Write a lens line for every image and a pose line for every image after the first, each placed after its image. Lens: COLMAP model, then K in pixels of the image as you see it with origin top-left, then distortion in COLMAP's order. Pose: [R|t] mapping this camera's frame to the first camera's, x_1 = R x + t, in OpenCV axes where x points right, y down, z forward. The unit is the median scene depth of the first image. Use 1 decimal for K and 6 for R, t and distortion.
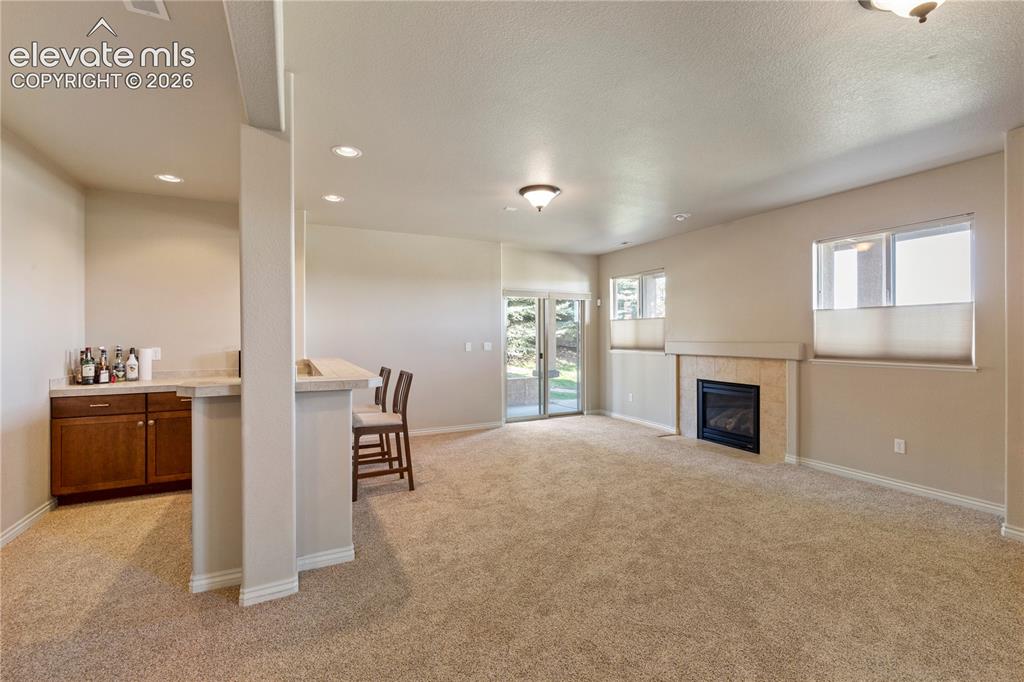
lens RADIAL K [[448.5, 0, 510.5], [0, 448.5, 337.2], [0, 0, 1]] dist [-0.000664, 0.000396]
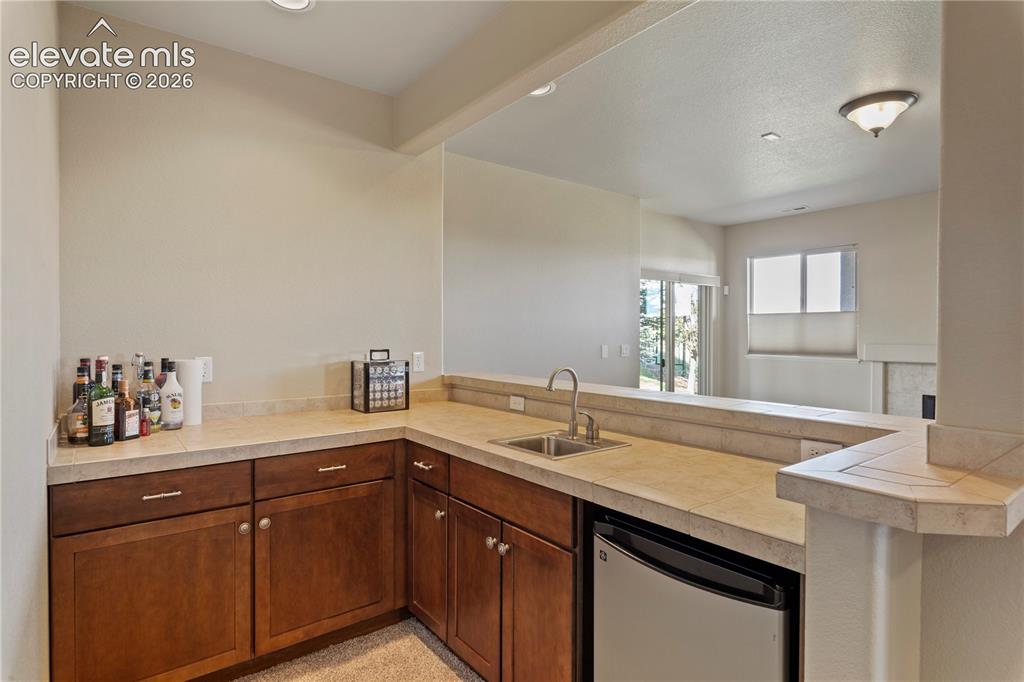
lens RADIAL K [[536.7, 0, 513.0], [0, 536.7, 343.9], [0, 0, 1]] dist [0.000741, -0.000538]
pose [[0.982781, 0.002216, 0.184759, -0.636960], [-0.005259, 0.999858, 0.015981, -0.002581], [-0.184698, -0.016677, 0.982654, 0.407911]]
